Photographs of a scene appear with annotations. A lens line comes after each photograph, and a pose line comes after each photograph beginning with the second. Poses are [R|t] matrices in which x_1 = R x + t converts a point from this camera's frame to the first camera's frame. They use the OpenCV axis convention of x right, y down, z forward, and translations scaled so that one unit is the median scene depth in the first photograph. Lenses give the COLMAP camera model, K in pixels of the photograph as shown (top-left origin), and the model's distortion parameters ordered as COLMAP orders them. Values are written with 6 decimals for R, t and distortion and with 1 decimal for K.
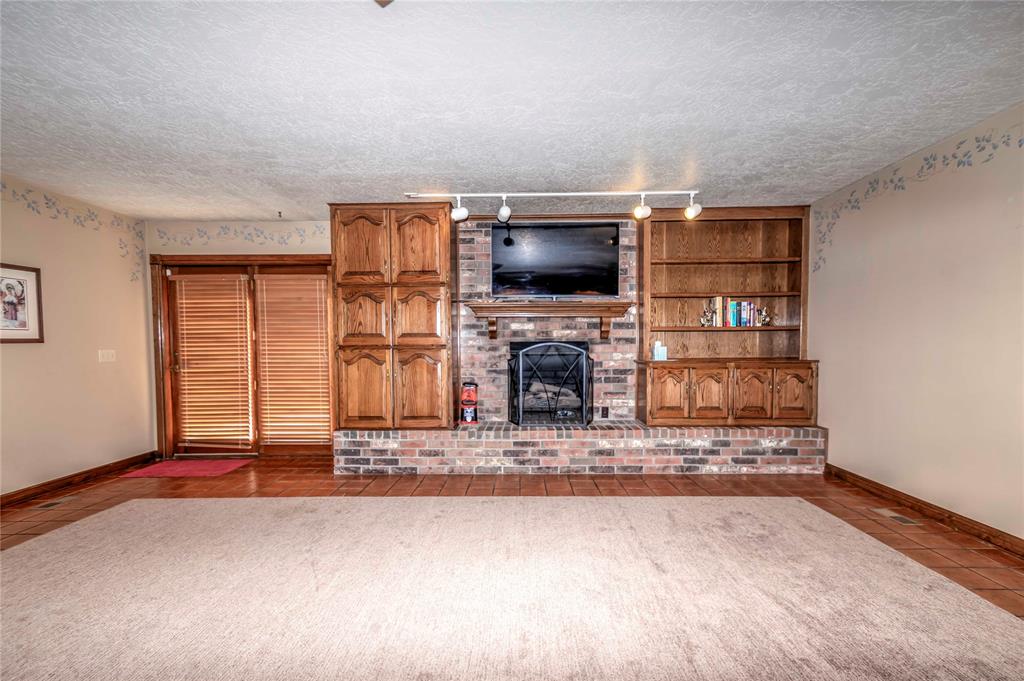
lens RADIAL K [[451.6, 0, 511.8], [0, 451.6, 363.0], [0, 0, 1]] dist [0.002641, 0.000247]
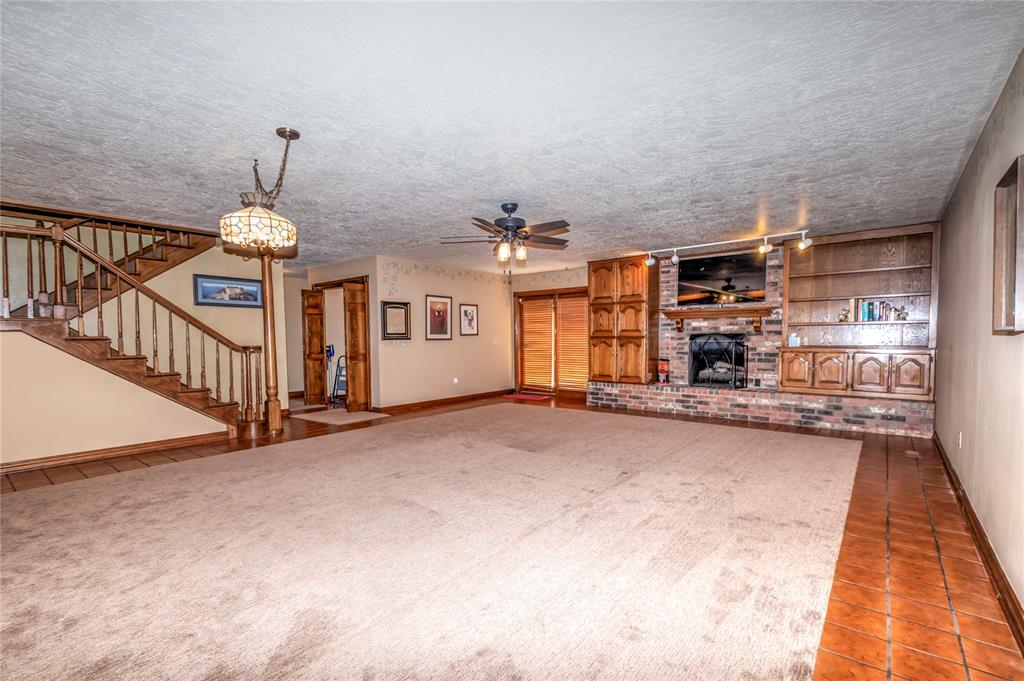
lens RADIAL K [[451.6, 0, 511.8], [0, 451.6, 363.0], [0, 0, 1]] dist [0.002641, 0.000247]
pose [[0.780813, 0.035502, -0.623755, 0.538874], [-0.022906, 0.999340, 0.028205, 0.026082], [0.624344, -0.007736, 0.781111, -0.676828]]
